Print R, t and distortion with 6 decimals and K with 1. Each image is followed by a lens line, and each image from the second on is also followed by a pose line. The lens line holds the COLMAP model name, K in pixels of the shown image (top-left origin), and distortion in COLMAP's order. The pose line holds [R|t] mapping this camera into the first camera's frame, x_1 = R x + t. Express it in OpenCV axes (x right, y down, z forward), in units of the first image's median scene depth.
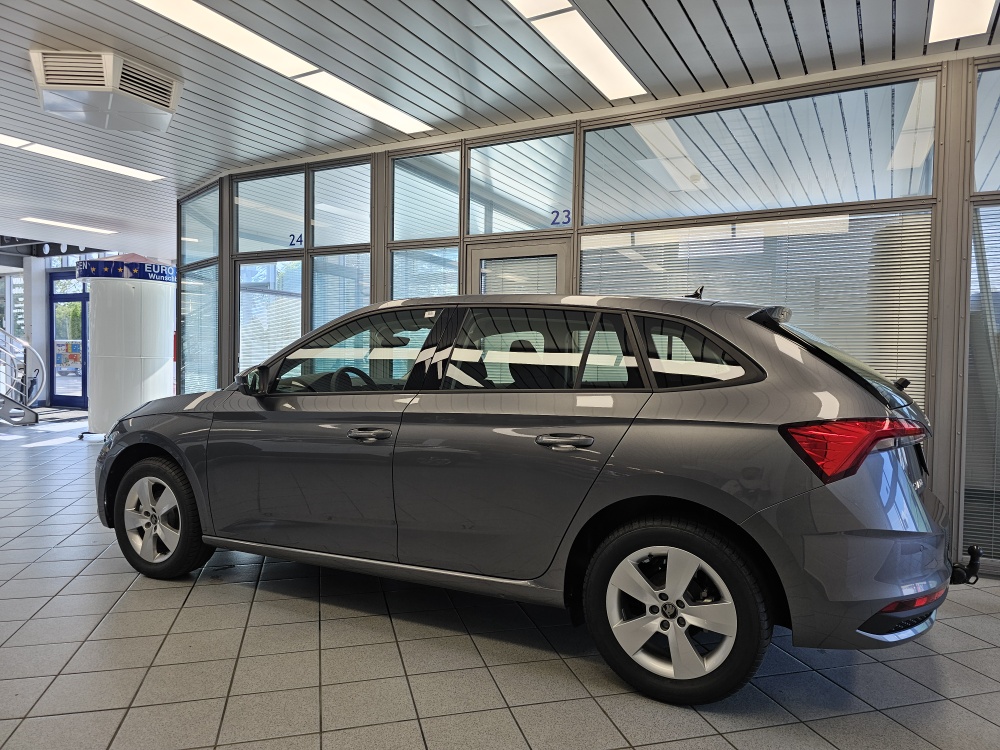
lens RADIAL K [[682.0, 0, 532.5], [0, 682.0, 376.0], [0, 0, 1]] dist [0.069114, -0.074403]
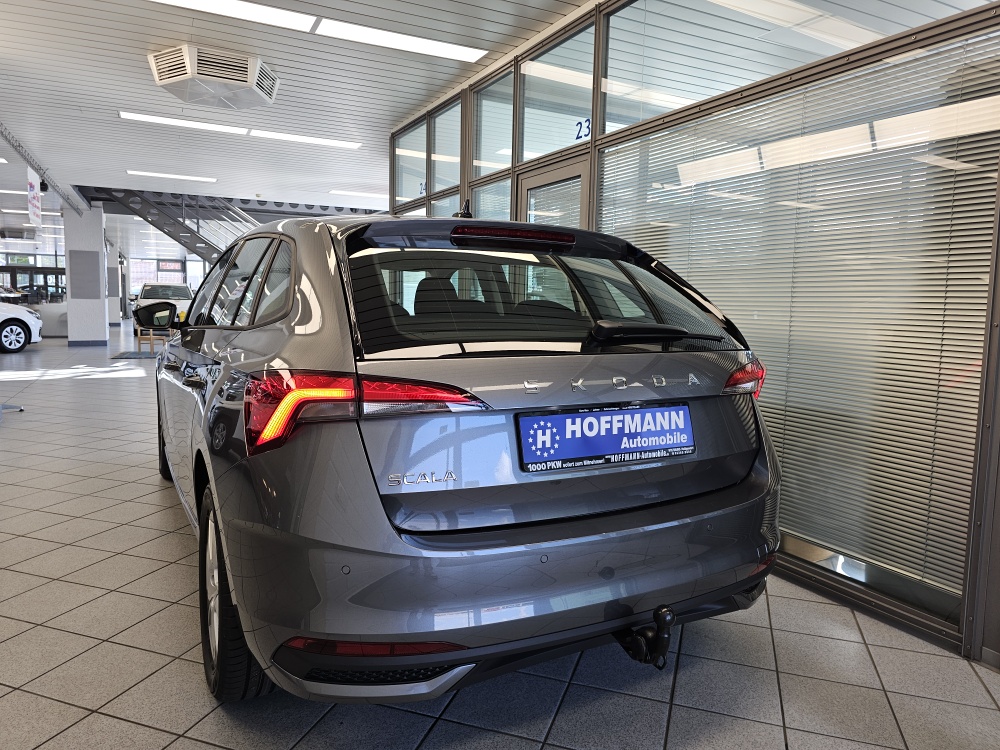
lens RADIAL K [[692.3, 0, 504.2], [0, 692.3, 378.9], [0, 0, 1]] dist [0.019128, -0.003758]
pose [[0.819384, 0.060868, -0.570005, 0.461749], [-0.016412, 0.996430, 0.082812, 0.003782], [0.573010, -0.058500, 0.817458, 0.231957]]
